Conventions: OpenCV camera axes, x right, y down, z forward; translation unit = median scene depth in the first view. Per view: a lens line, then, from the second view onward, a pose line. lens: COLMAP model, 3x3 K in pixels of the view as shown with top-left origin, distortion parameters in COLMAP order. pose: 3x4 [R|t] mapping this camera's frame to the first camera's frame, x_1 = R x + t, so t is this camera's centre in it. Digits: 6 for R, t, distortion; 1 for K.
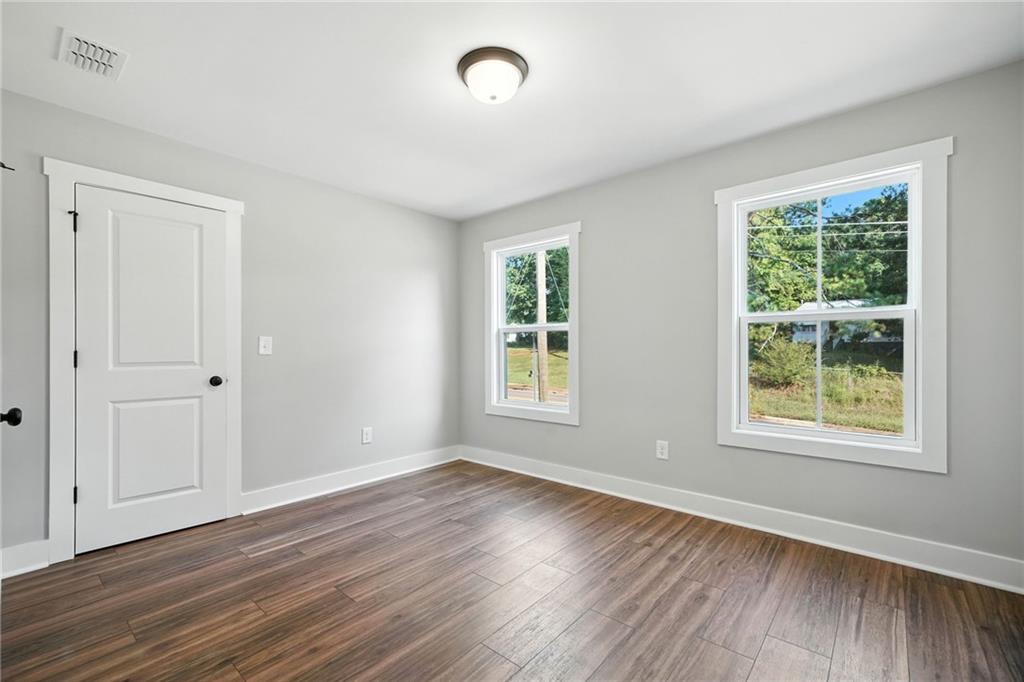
lens RADIAL K [[445.6, 0, 509.2], [0, 445.6, 349.9], [0, 0, 1]] dist [0.000811, 0.000062]
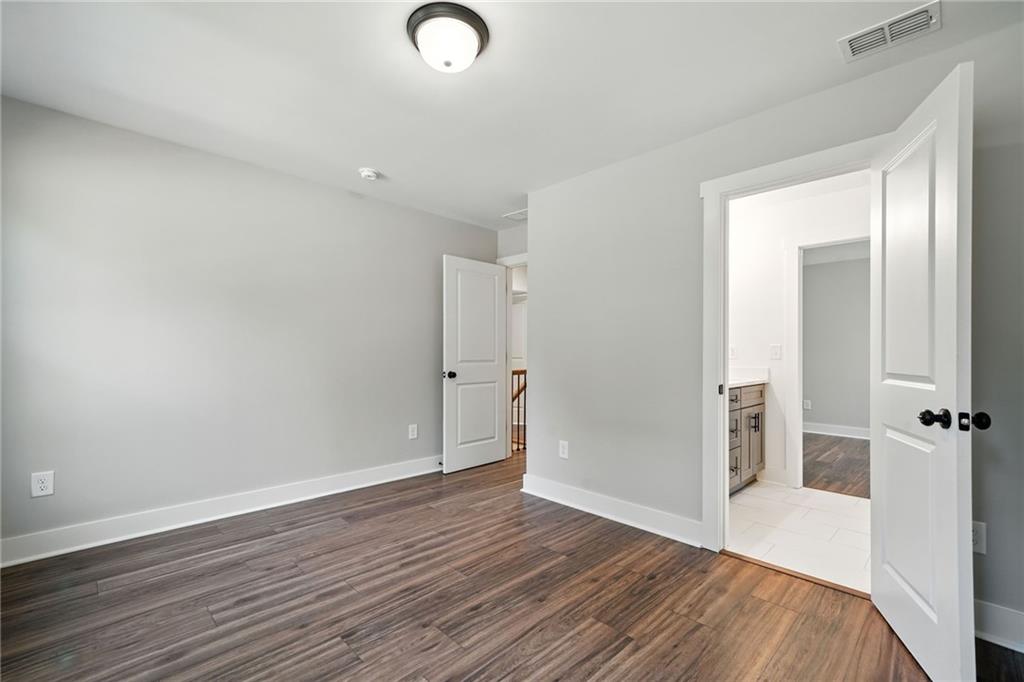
lens RADIAL K [[445.6, 0, 509.2], [0, 445.6, 349.9], [0, 0, 1]] dist [0.000811, 0.000062]
pose [[-0.997101, -0.003009, 0.076032, -0.147748], [-0.003115, 0.999994, -0.001267, -0.004542], [-0.076028, -0.001500, -0.997105, 1.224880]]
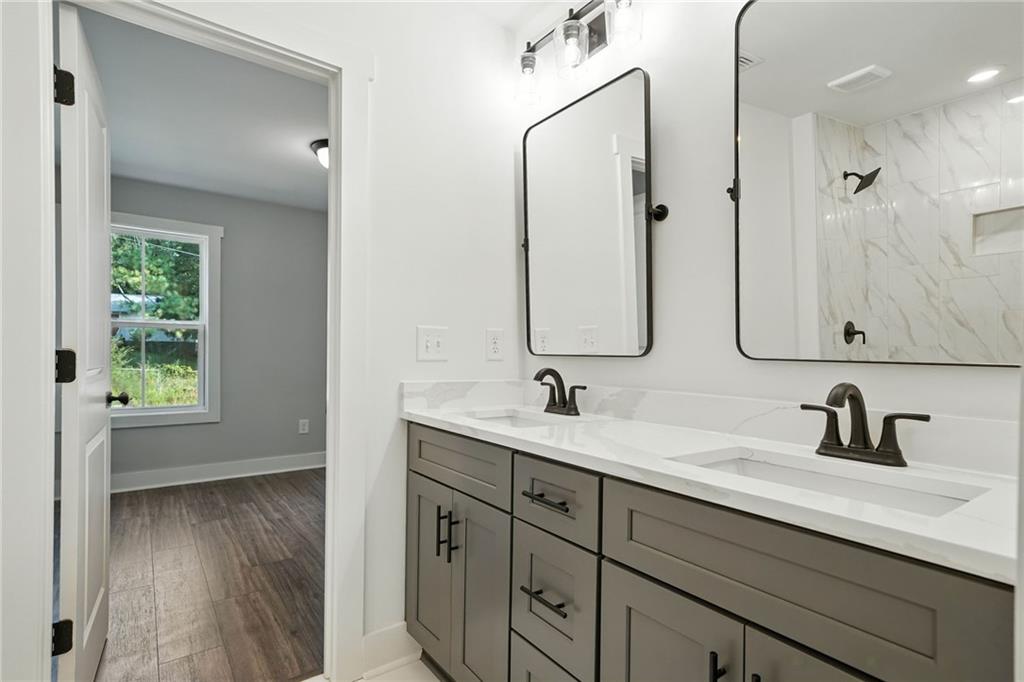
lens RADIAL K [[502.2, 0, 510.5], [0, 502.2, 378.5], [0, 0, 1]] dist [0.002613, 0.000086]
pose [[0.219269, -0.049904, 0.974387, -0.948739], [-0.007173, 0.998582, 0.052757, 0.000038], [-0.975638, -0.018558, 0.218600, 0.081463]]
